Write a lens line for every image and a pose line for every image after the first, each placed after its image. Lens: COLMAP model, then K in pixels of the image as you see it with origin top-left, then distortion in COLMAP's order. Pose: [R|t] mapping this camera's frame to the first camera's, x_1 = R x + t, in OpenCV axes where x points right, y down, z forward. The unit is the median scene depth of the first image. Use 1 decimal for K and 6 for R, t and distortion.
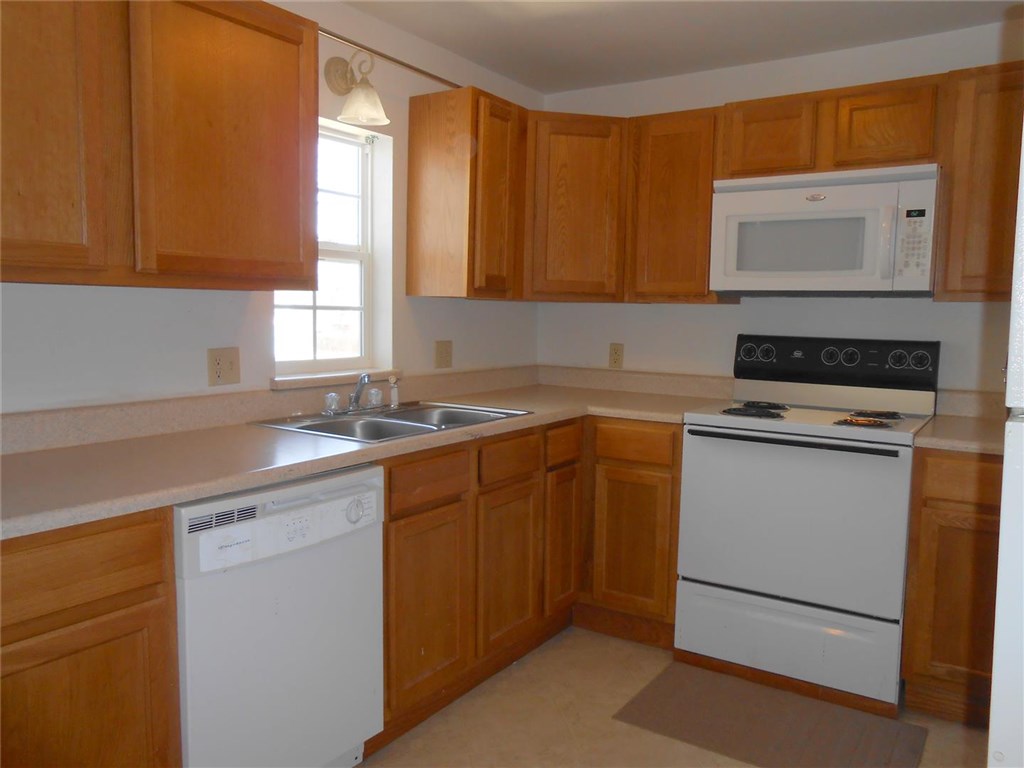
lens RADIAL K [[787.8, 0, 524.8], [0, 787.8, 388.3], [0, 0, 1]] dist [-0.072067, 0.105112]
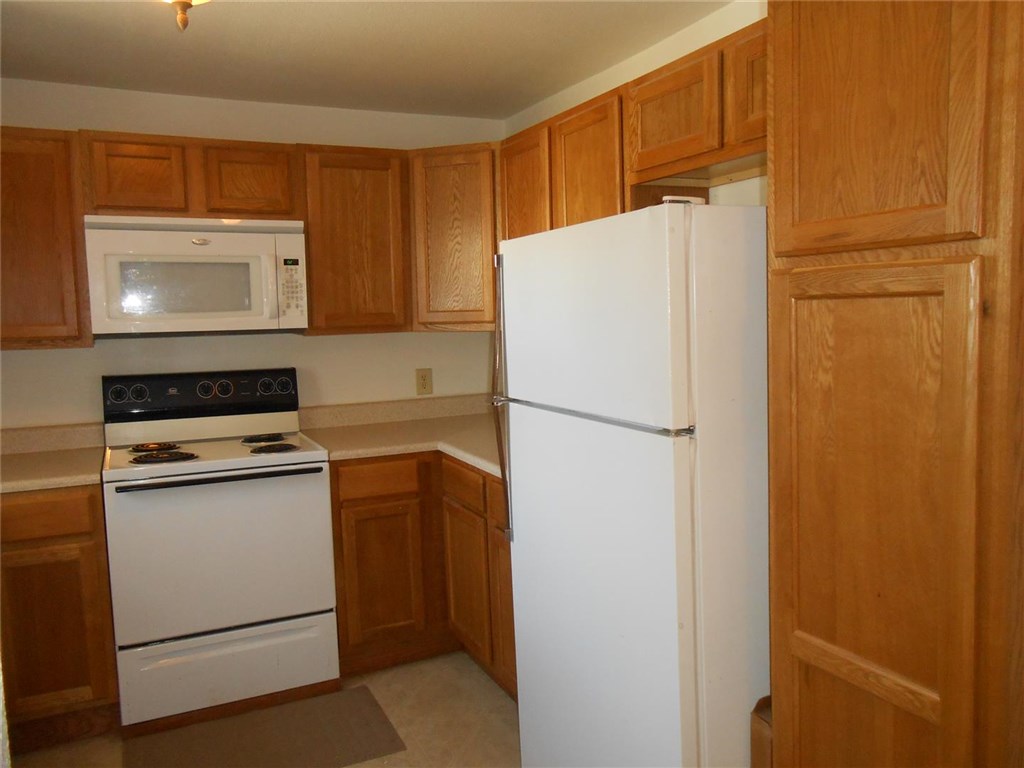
lens RADIAL K [[787.8, 0, 524.8], [0, 787.8, 388.3], [0, 0, 1]] dist [-0.072067, 0.105112]
pose [[0.509500, -0.107622, 0.853714, -0.316916], [0.109846, 0.992165, 0.059519, -0.065504], [-0.853431, 0.063453, 0.517330, 0.105752]]
